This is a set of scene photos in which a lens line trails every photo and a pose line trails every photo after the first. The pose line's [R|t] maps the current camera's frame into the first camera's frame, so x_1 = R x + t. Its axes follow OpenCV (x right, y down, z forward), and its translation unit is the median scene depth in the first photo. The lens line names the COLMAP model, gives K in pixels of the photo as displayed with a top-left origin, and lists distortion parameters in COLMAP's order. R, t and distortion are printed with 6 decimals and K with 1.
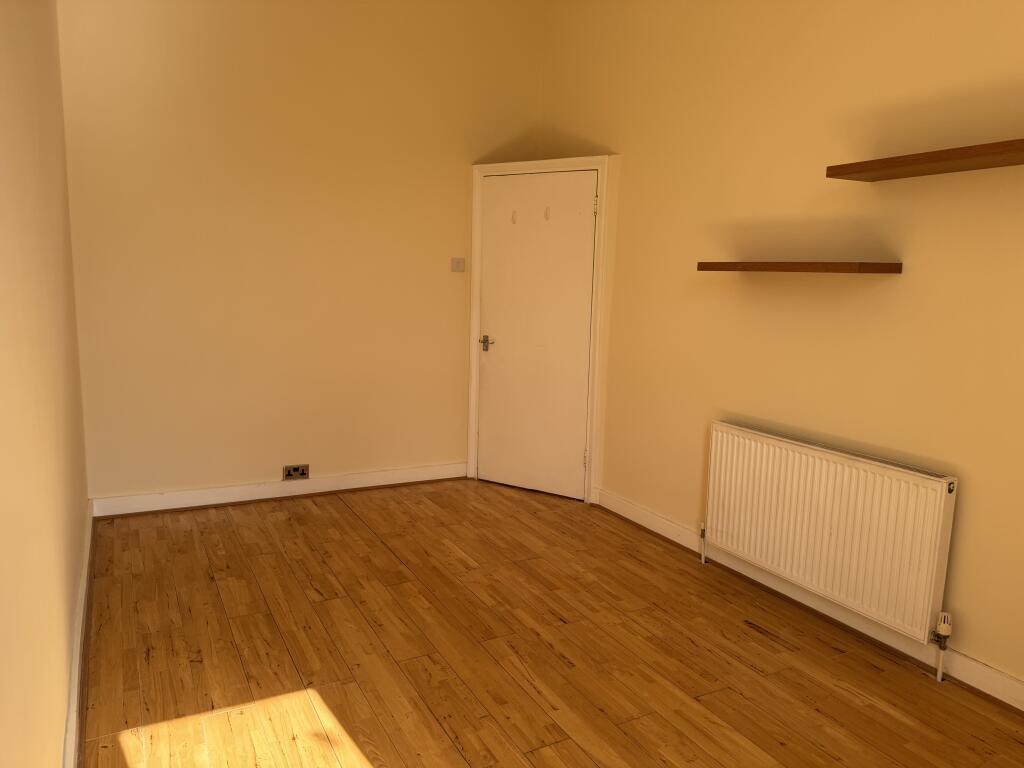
lens RADIAL K [[713.6, 0, 512.4], [0, 713.6, 383.1], [0, 0, 1]] dist [0.028914, -0.049412]
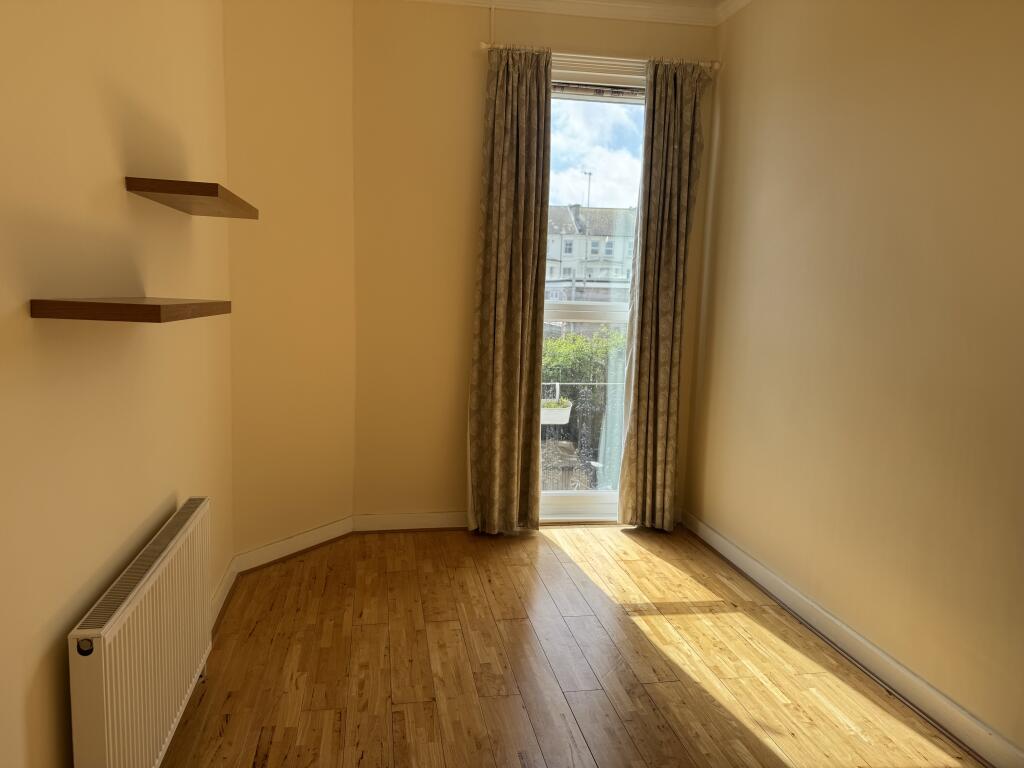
lens RADIAL K [[713.6, 0, 509.7], [0, 713.6, 380.7], [0, 0, 1]] dist [0.028914, -0.049412]
pose [[-0.952148, -0.086322, 0.293193, -0.135833], [-0.007003, 0.965197, 0.261430, -0.321342], [-0.305557, 0.246867, -0.919615, 1.819568]]
